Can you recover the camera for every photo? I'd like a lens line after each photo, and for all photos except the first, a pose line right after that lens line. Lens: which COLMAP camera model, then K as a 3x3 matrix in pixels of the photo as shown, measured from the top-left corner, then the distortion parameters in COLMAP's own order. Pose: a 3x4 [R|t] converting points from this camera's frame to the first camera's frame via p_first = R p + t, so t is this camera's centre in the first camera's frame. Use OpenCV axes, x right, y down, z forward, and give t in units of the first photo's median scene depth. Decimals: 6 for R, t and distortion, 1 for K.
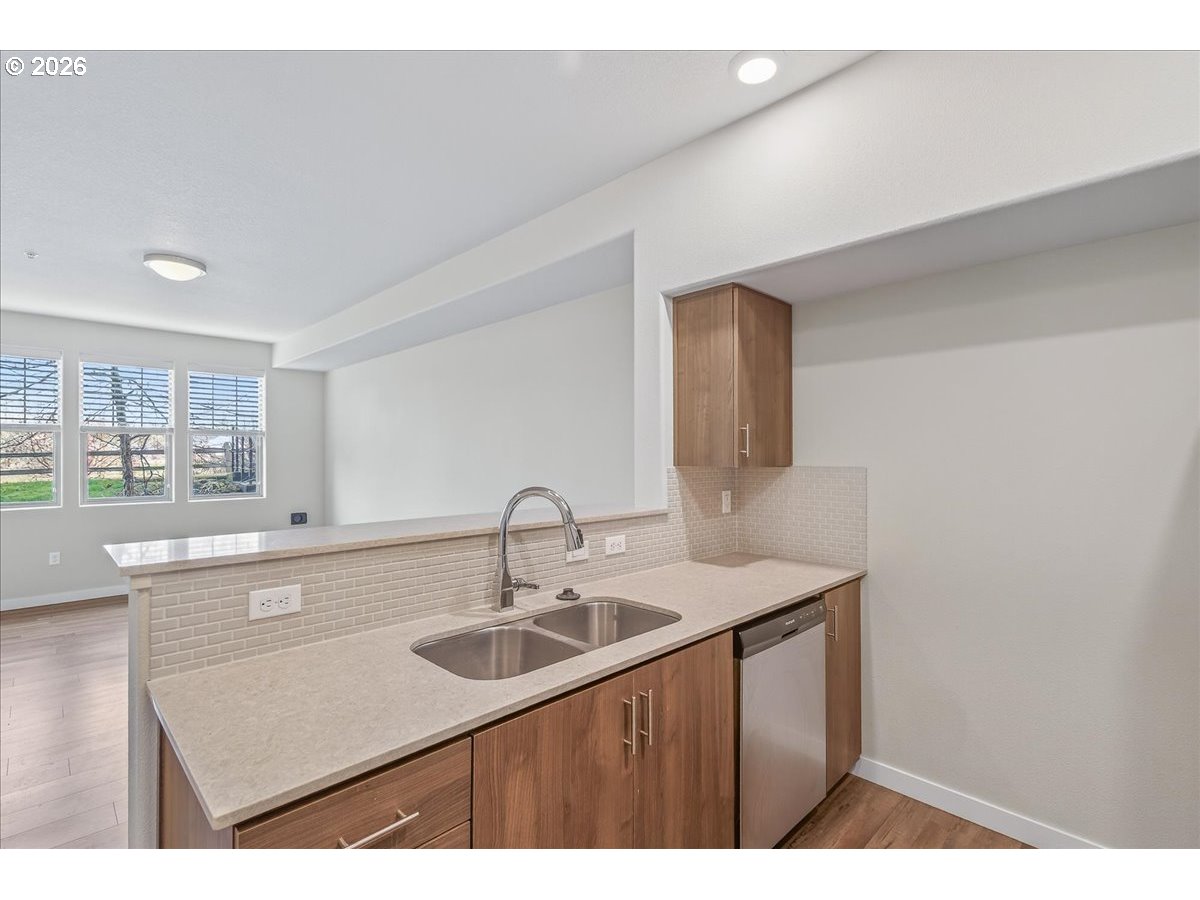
lens RADIAL K [[545.4, 0, 596.4], [0, 545.4, 448.5], [0, 0, 1]] dist [0.001200, -0.000241]
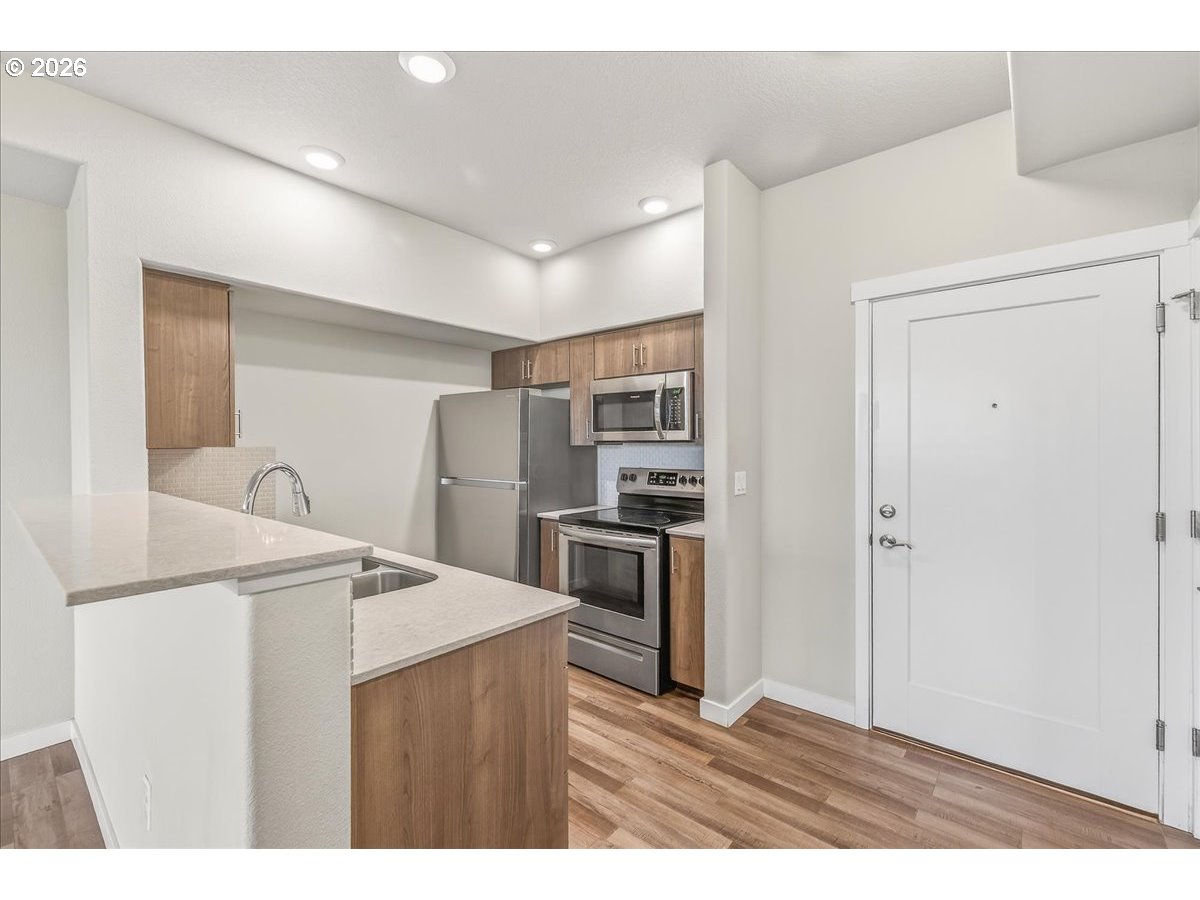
lens RADIAL K [[545.4, 0, 596.4], [0, 545.4, 448.5], [0, 0, 1]] dist [0.001200, -0.000241]
pose [[-0.112823, -0.004385, 0.993605, -0.965180], [-0.007756, 0.999964, 0.003532, 0.027100], [-0.993585, -0.007308, -0.112853, 0.370779]]
